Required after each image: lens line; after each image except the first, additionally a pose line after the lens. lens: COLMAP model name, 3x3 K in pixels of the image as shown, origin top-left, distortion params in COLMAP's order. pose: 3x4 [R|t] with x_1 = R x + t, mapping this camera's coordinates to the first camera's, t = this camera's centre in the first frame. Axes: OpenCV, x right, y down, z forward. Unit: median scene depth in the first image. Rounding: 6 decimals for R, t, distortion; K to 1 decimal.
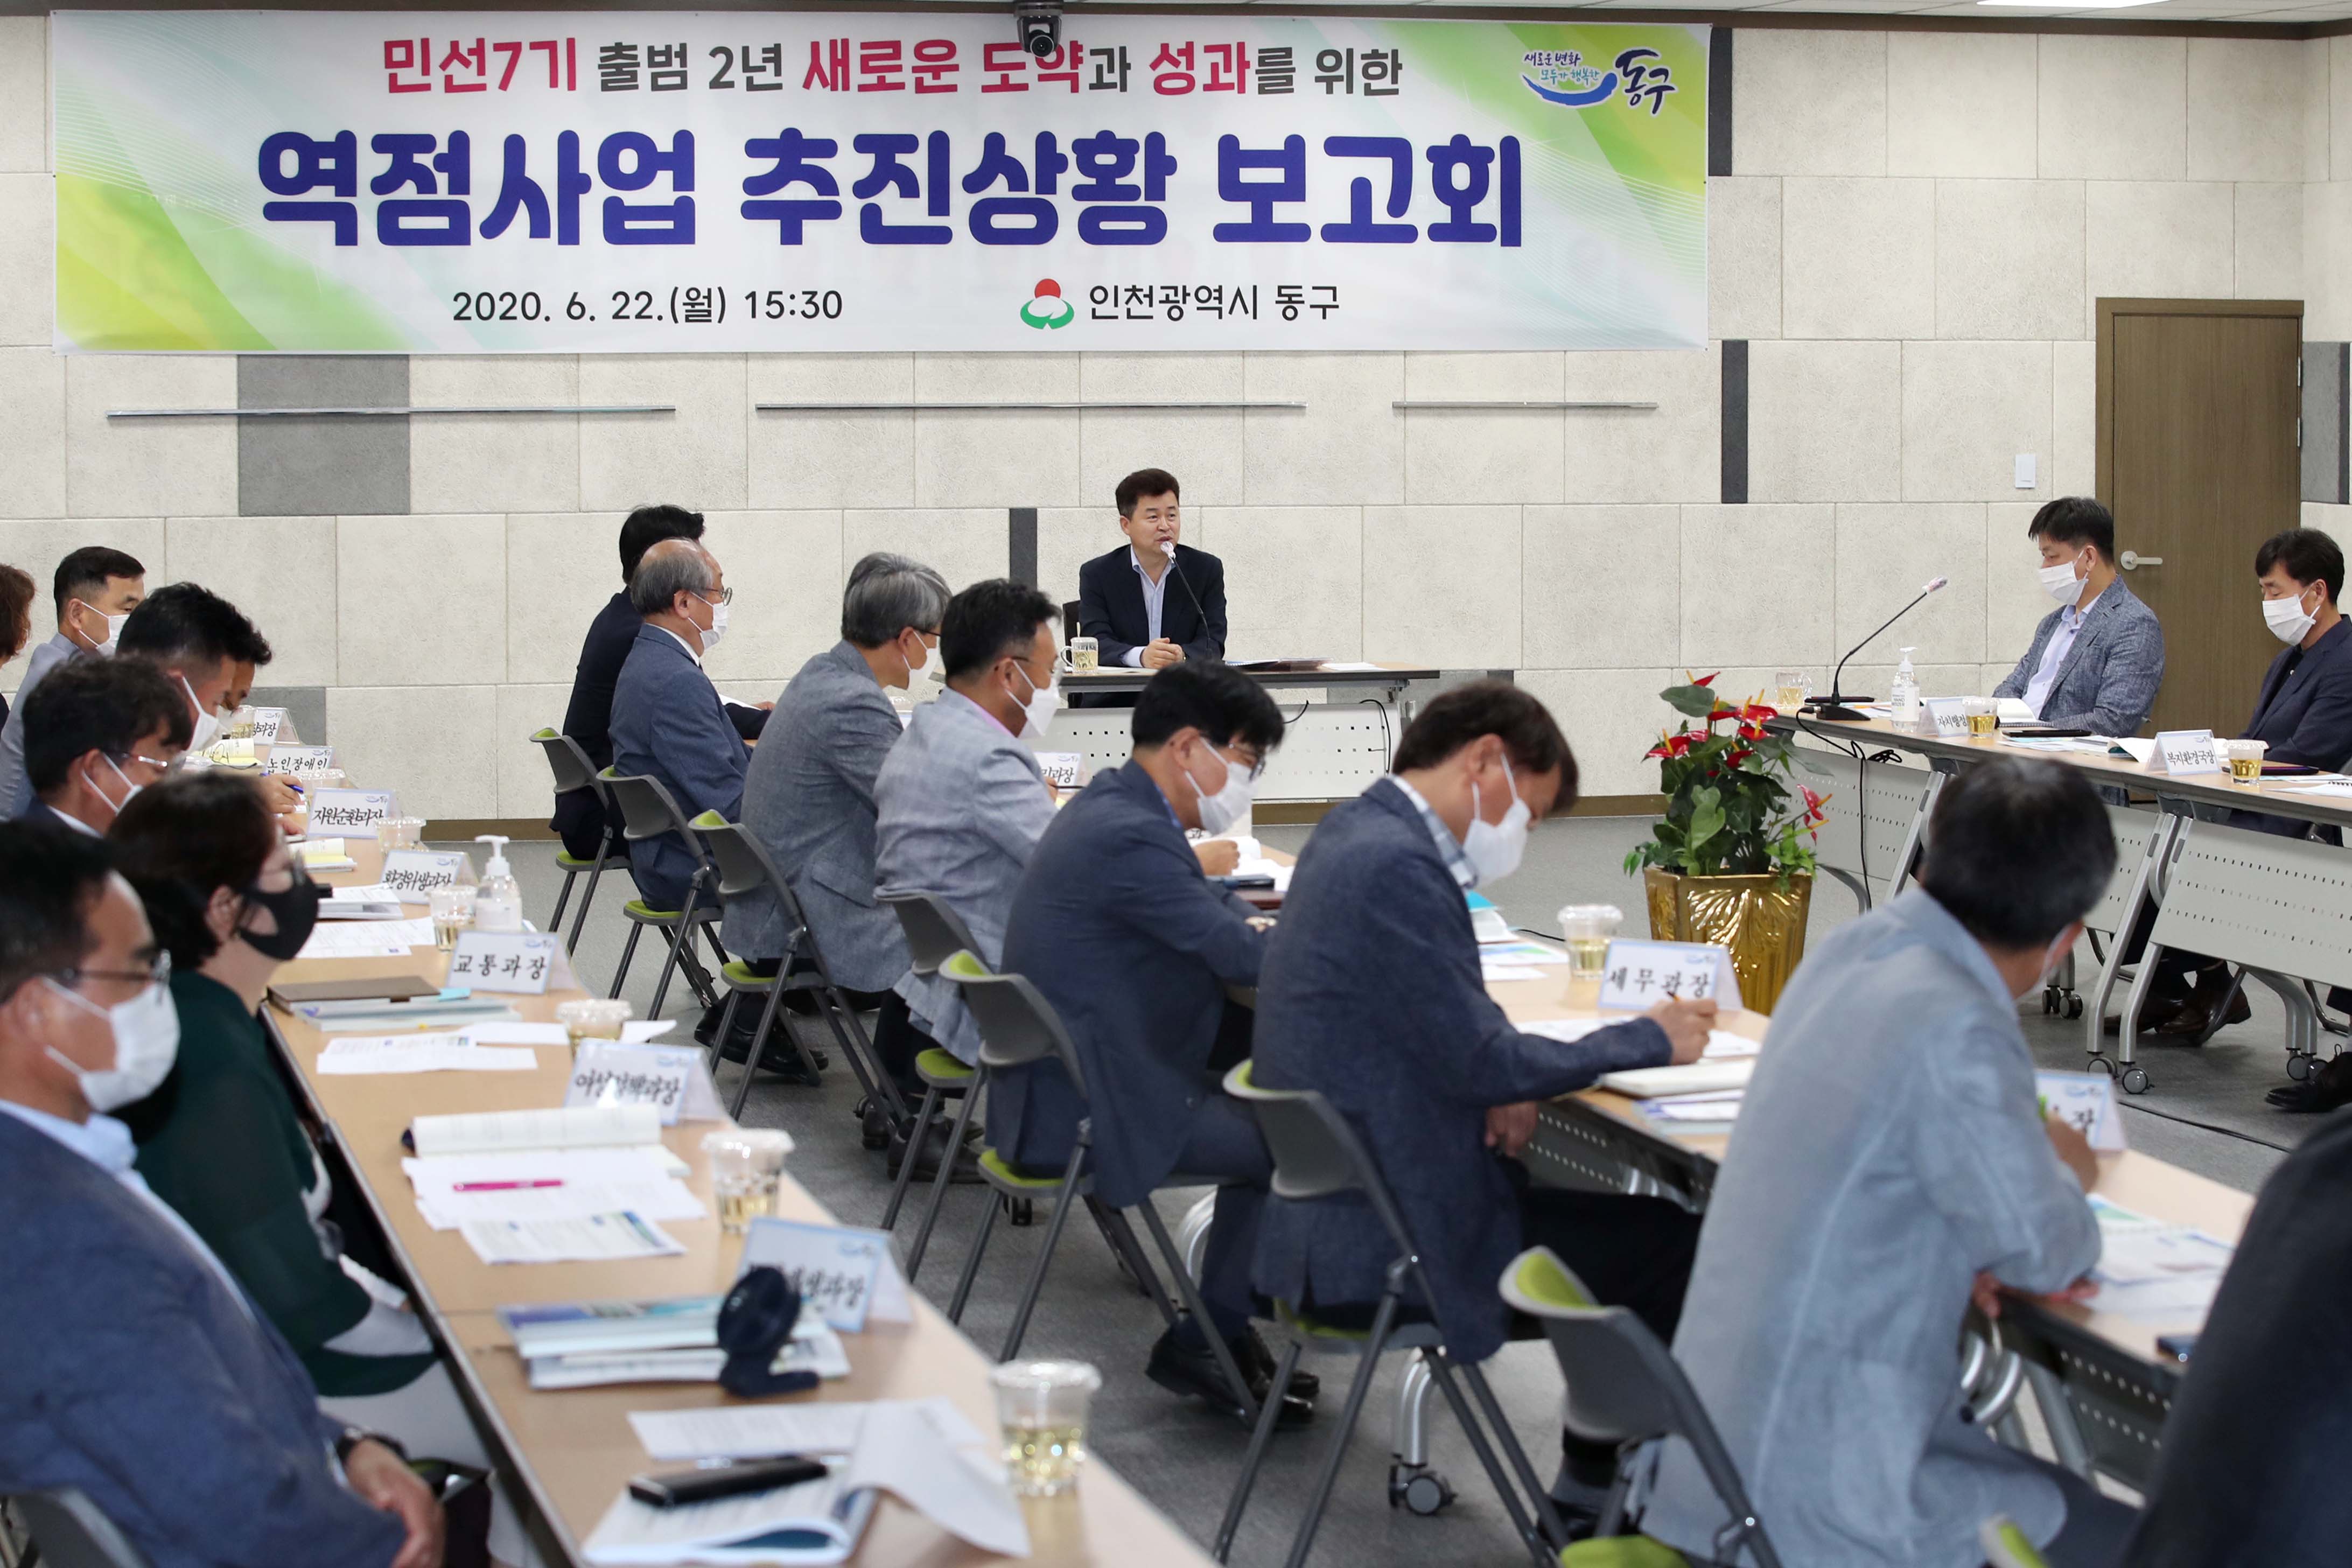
lens RADIAL K [[5821.0, 0, 1176.0], [0, 5821.0, 784.0], [0, 0, 1]] dist [-0.299492, -0.024735]
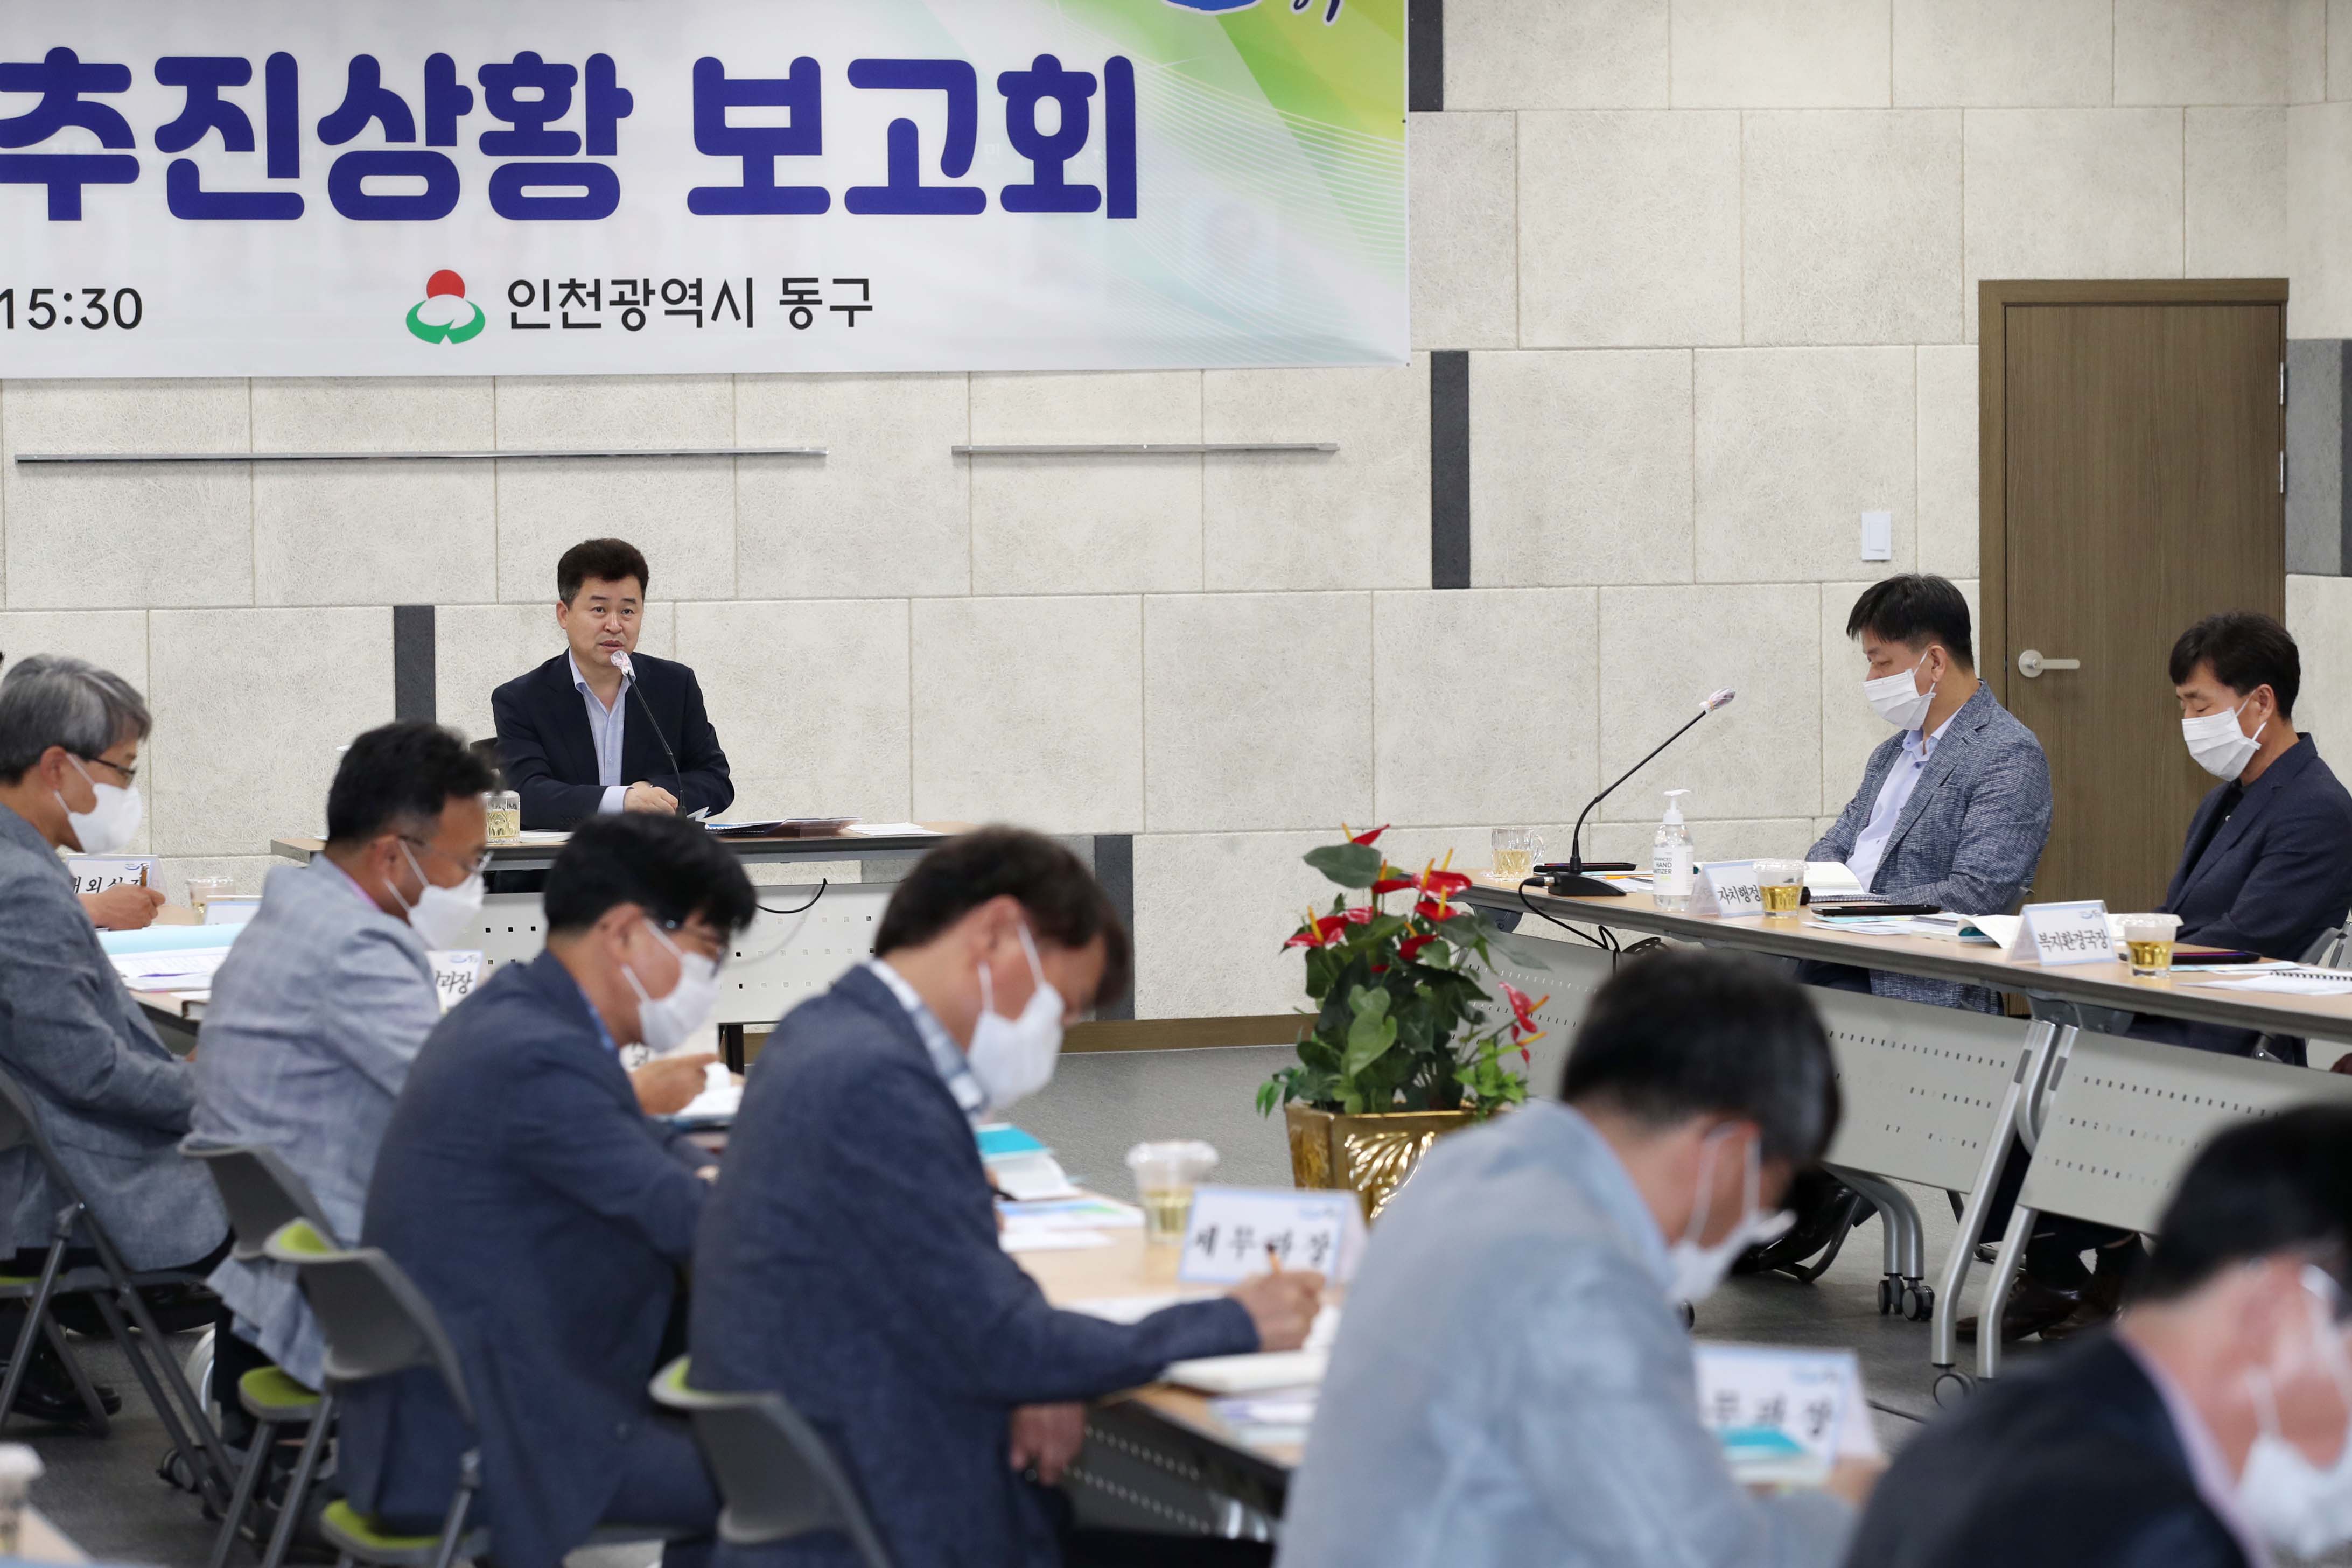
lens RADIAL K [[8739.7, 0, 1176.0], [0, 8739.7, 784.0], [0, 0, 1]] dist [0.254459, 1.281486]
pose [[0.998319, -0.010449, 0.057017, 0.004374], [0.011985, 0.999573, -0.026663, 0.002239], [-0.056714, 0.027302, 0.998017, -0.035455]]
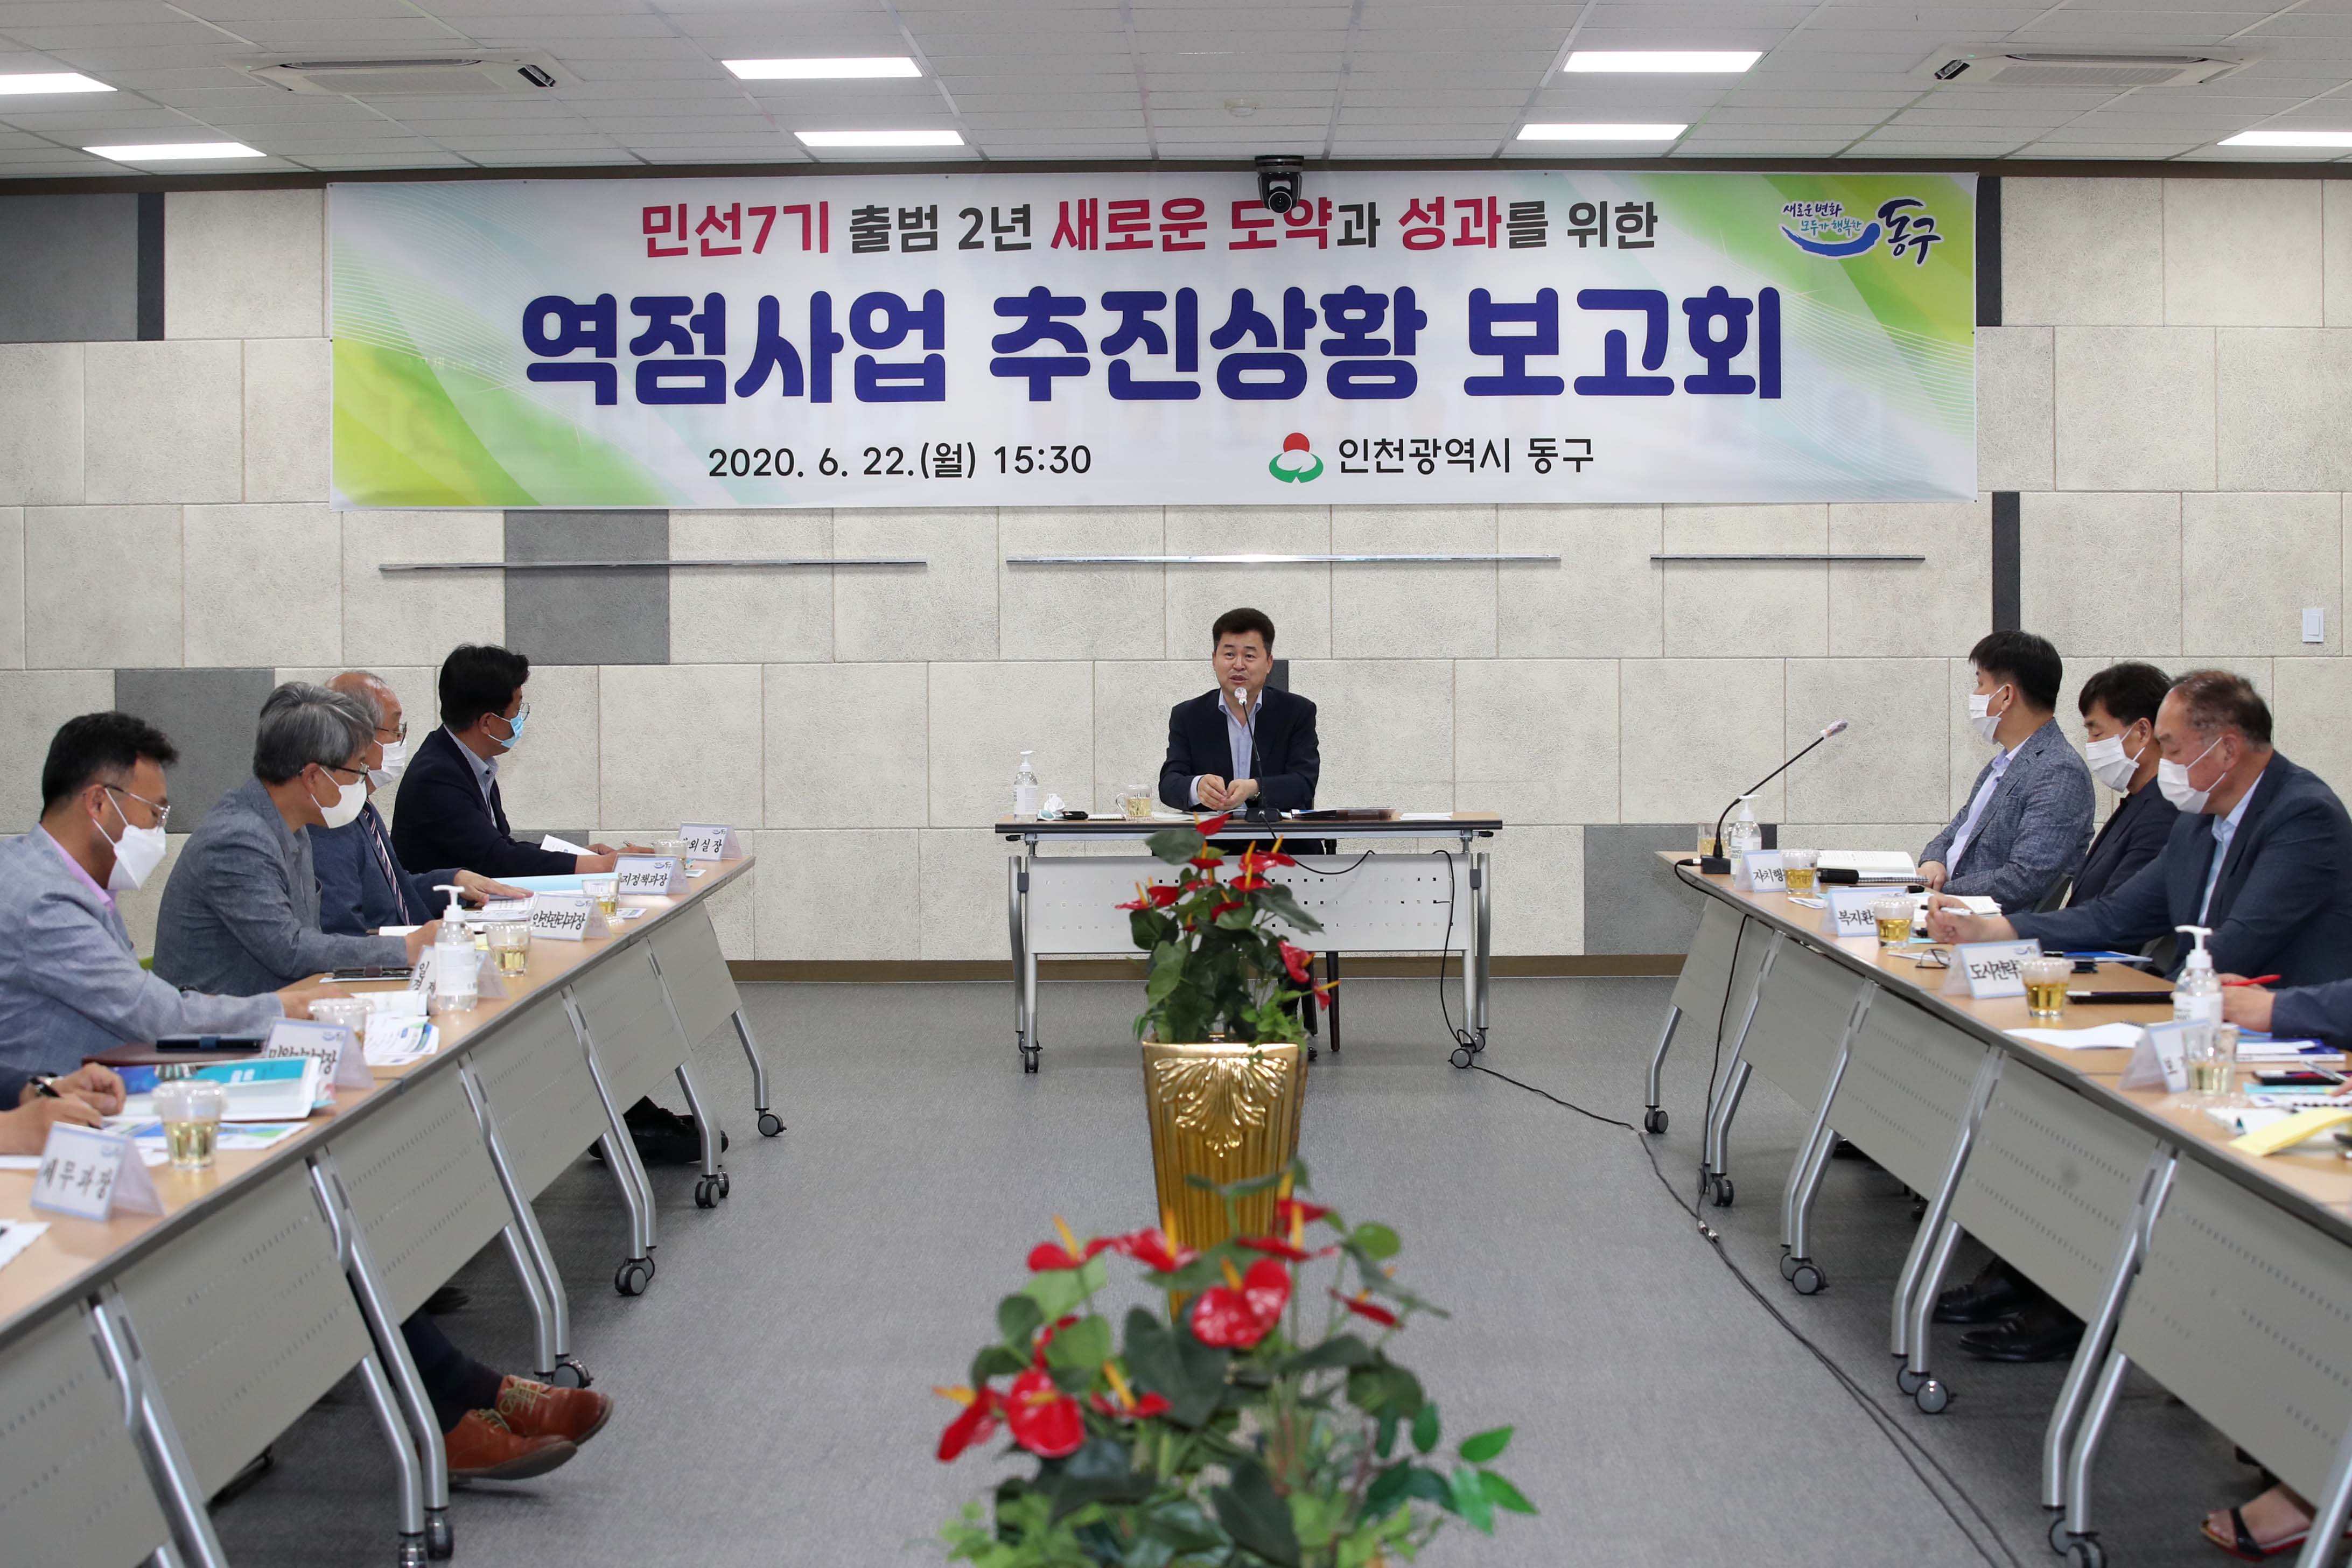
lens RADIAL K [[4962.5, 0, 1177.1], [0, 4962.5, 820.4], [0, 0, 1]] dist [-0.341551, 0.413795]
pose [[0.974285, 0.007447, -0.225196, 0.153264], [-0.012346, 0.999717, -0.020354, -0.001867], [0.224980, 0.022611, 0.974101, 0.159340]]
